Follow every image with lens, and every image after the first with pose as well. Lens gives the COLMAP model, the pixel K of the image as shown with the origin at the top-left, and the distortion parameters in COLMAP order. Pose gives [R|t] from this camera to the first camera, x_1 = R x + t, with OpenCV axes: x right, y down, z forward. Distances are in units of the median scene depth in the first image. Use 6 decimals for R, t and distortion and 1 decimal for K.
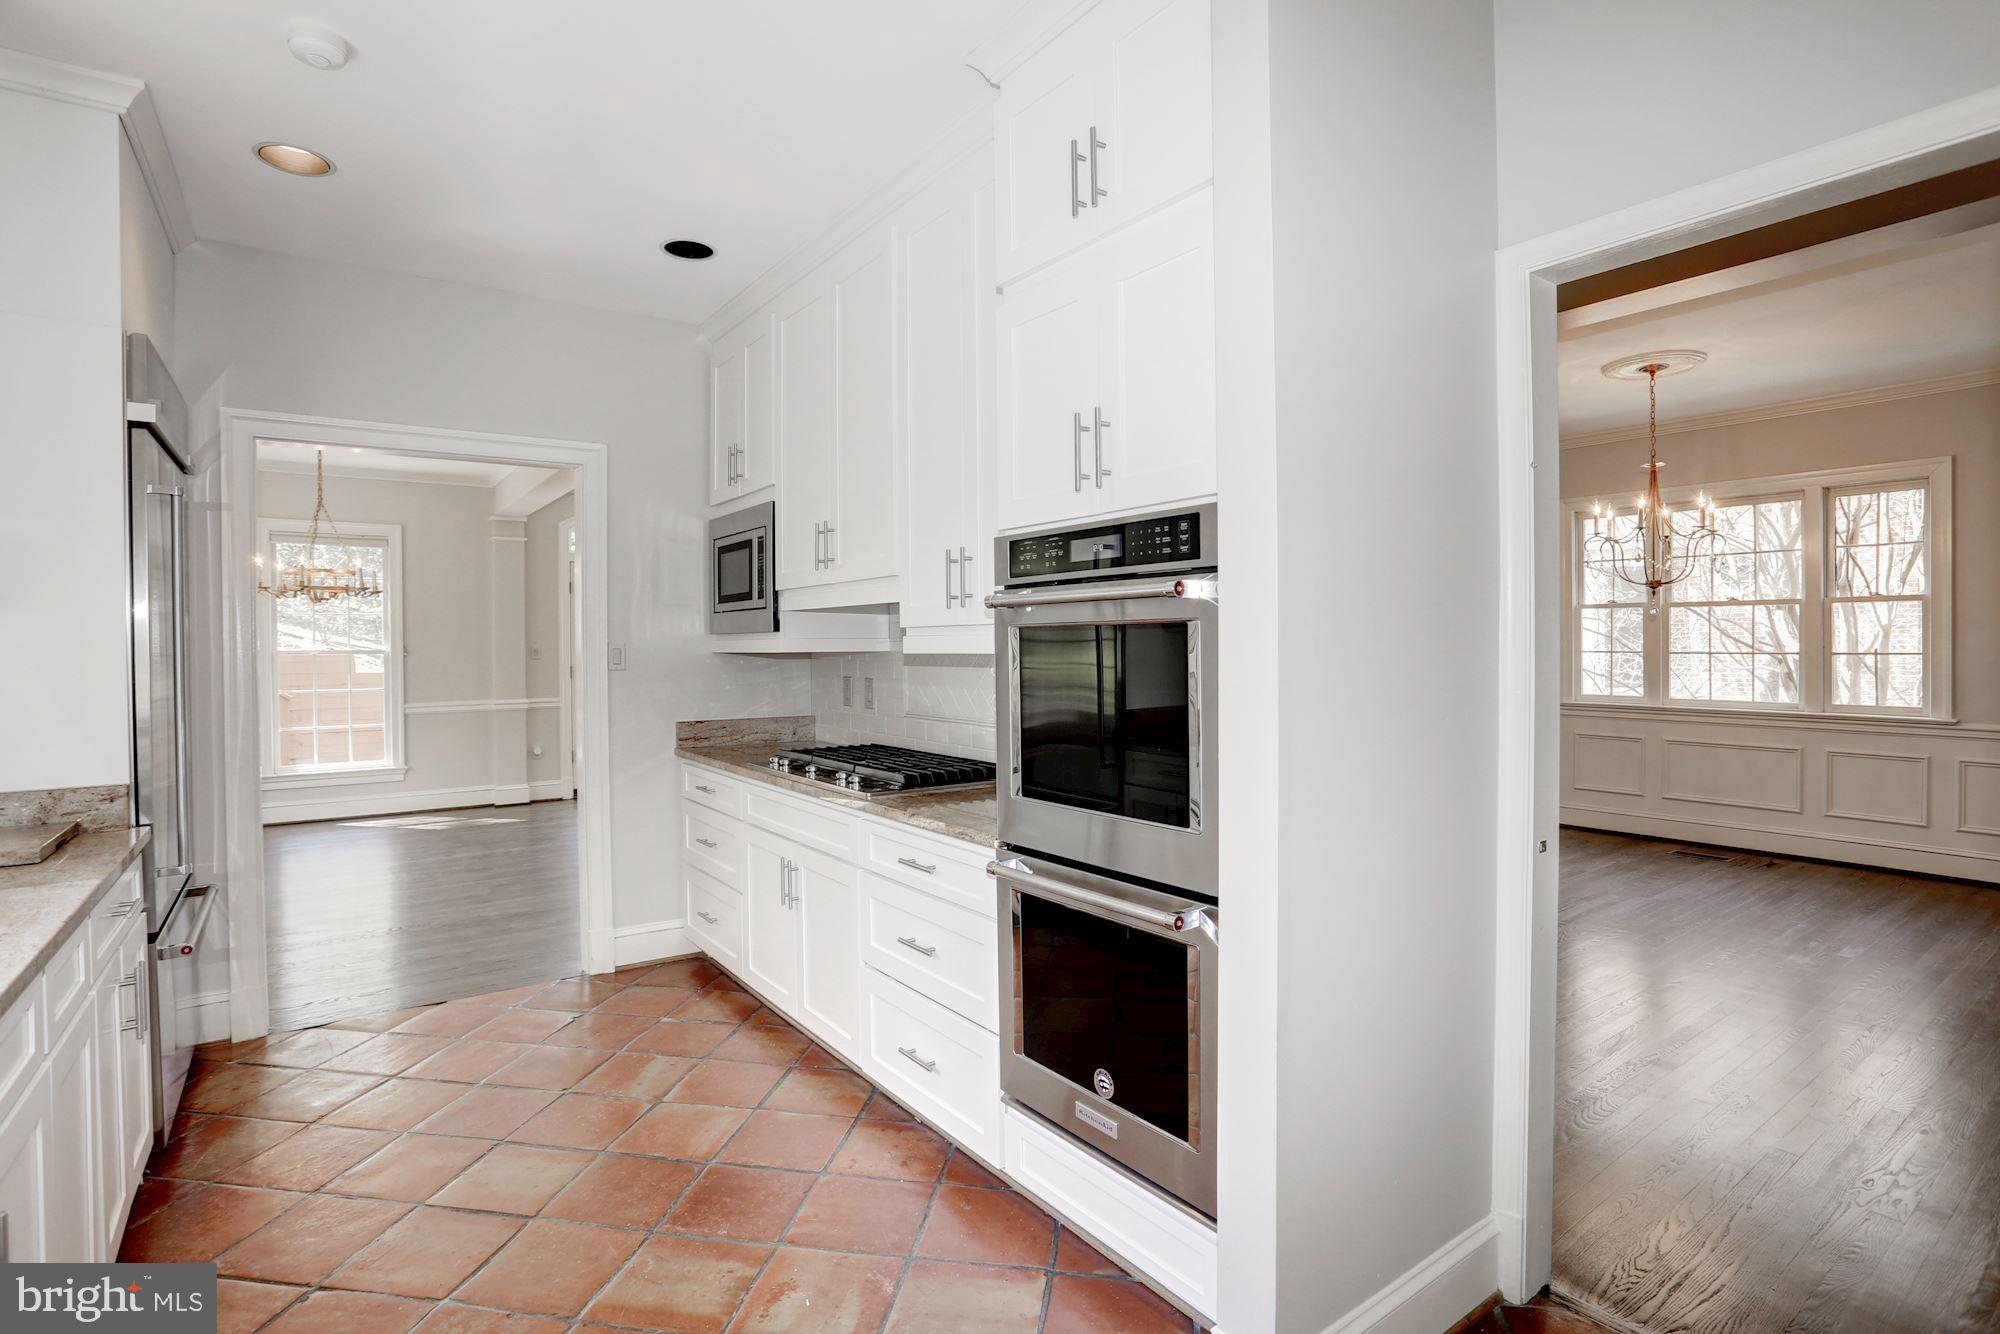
lens RADIAL K [[995.1, 0, 997.3], [0, 995.1, 660.4], [0, 0, 1]] dist [-0.002148, 0.000869]
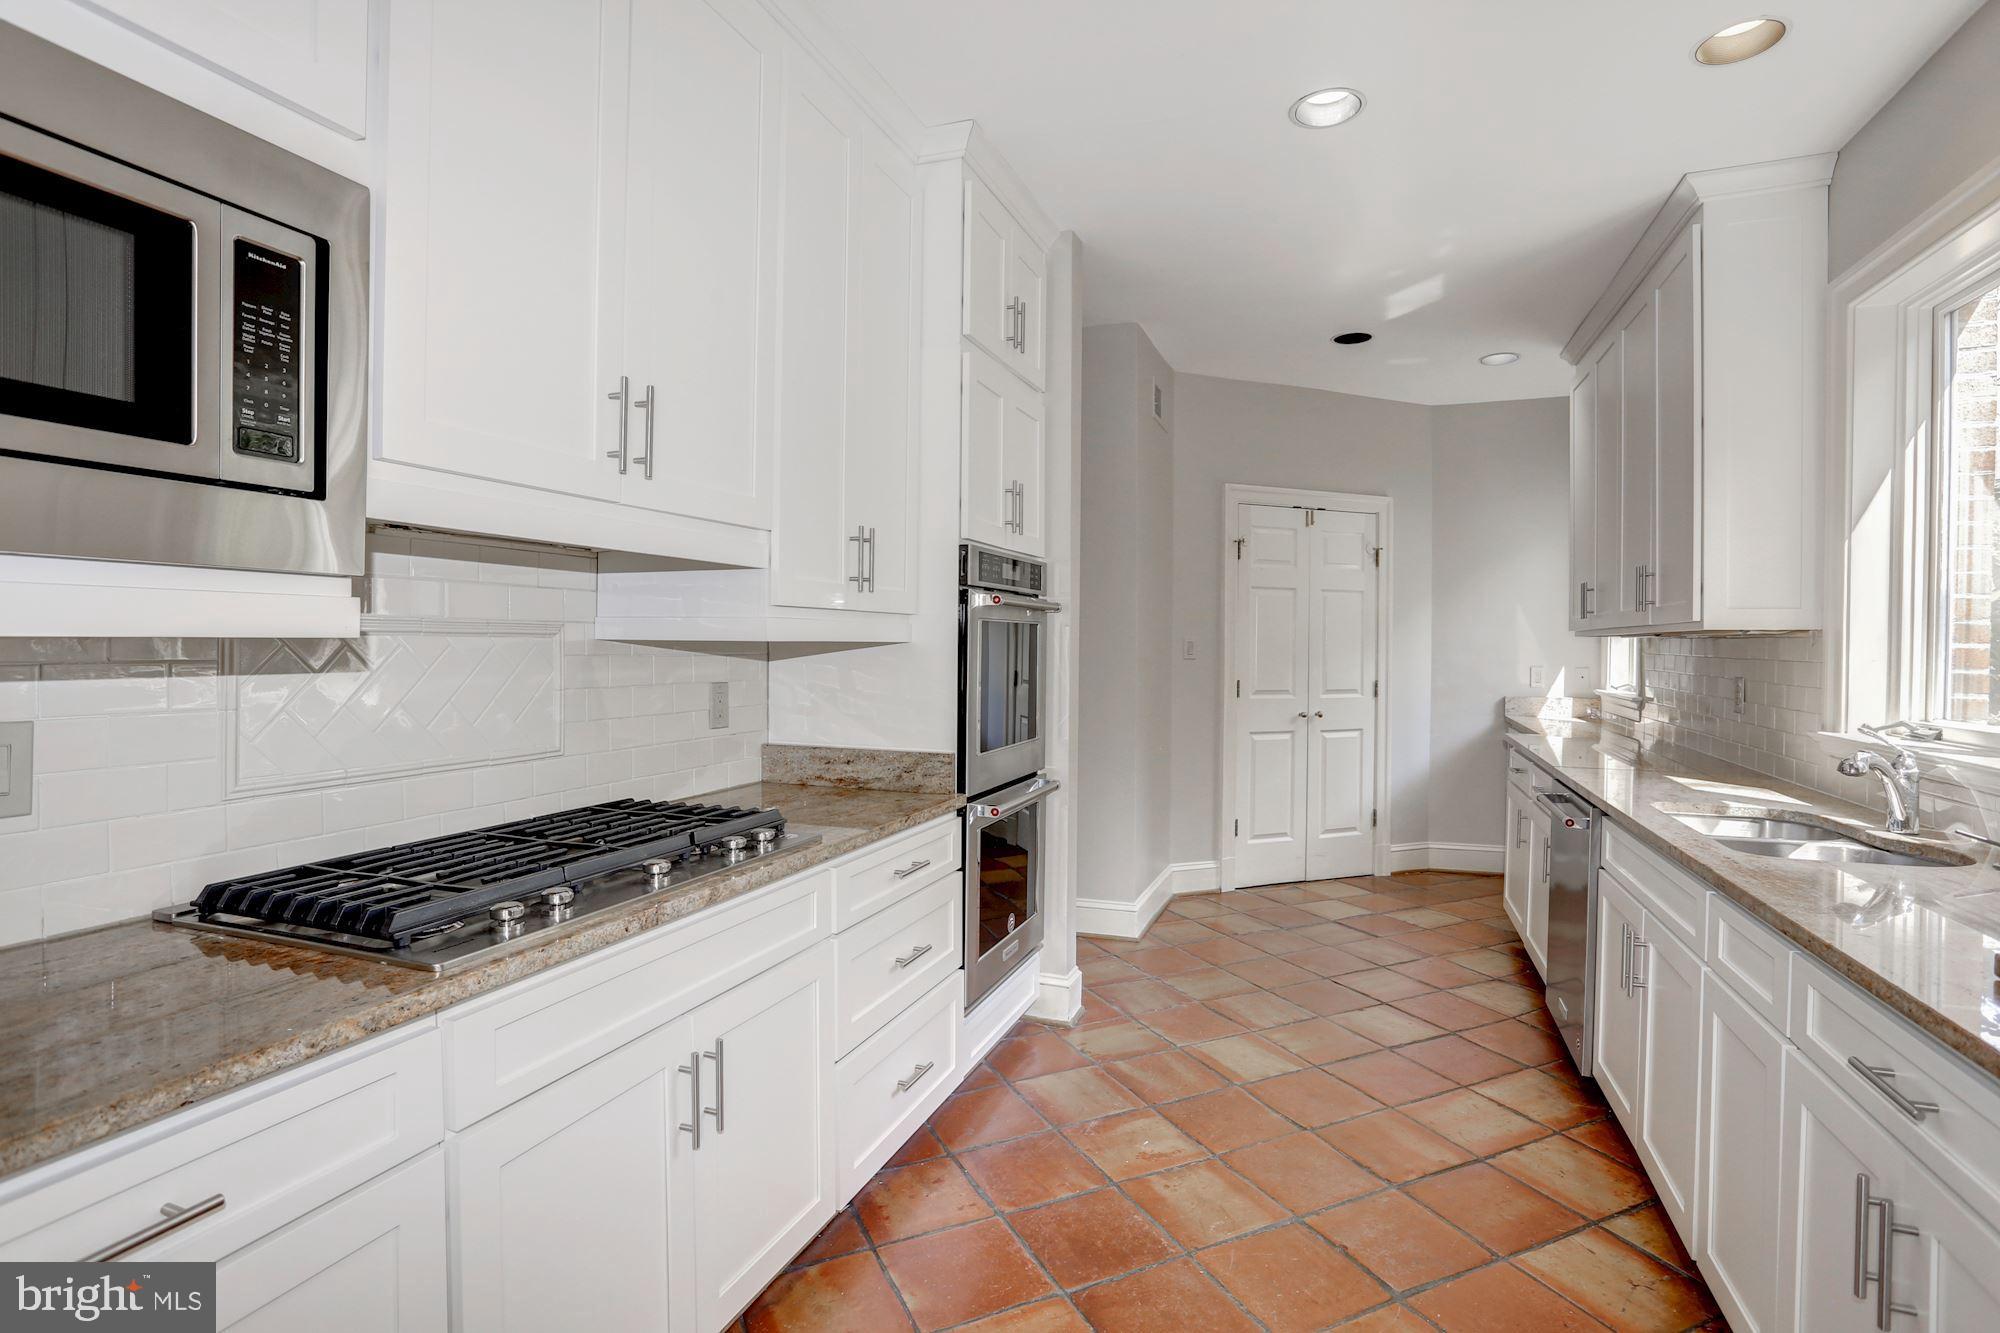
lens RADIAL K [[963.1, 0, 1000.0], [0, 963.1, 652.0], [0, 0, 1]] dist [0.003309, 0.001393]
pose [[-0.546345, -0.001775, 0.837559, -0.639120], [0.012586, 0.999867, 0.010329, -0.003251], [-0.837466, 0.016185, -0.546250, 1.033569]]
